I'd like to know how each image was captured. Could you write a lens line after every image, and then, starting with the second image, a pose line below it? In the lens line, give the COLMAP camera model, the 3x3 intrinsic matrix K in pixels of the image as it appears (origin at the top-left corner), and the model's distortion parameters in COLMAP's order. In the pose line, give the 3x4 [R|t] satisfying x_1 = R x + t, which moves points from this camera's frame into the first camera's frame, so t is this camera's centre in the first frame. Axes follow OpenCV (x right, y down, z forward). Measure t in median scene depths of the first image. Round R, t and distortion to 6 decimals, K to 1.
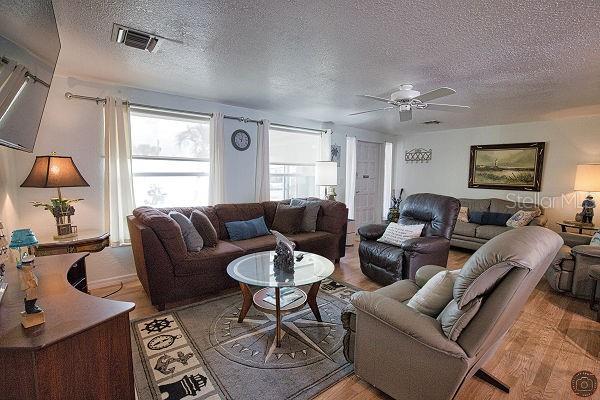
lens RADIAL K [[273.3, 0, 302.3], [0, 273.3, 202.2], [0, 0, 1]] dist [-0.028104, 0.000624]
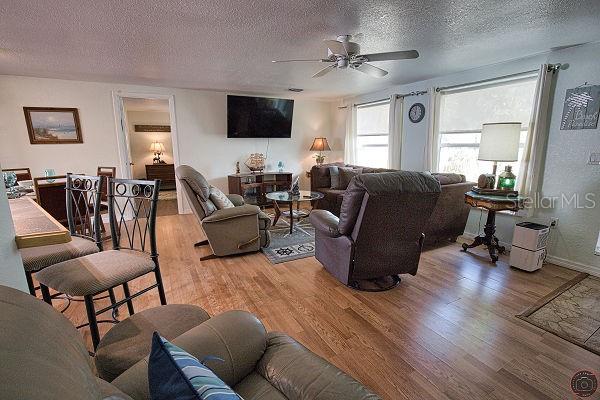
lens RADIAL K [[273.3, 0, 302.3], [0, 273.3, 202.2], [0, 0, 1]] dist [-0.028104, 0.000624]
pose [[-0.179014, 0.192080, -0.964914, 1.043376], [-0.097373, 0.972482, 0.211652, -0.073036], [0.979016, 0.131846, -0.155384, 0.838009]]
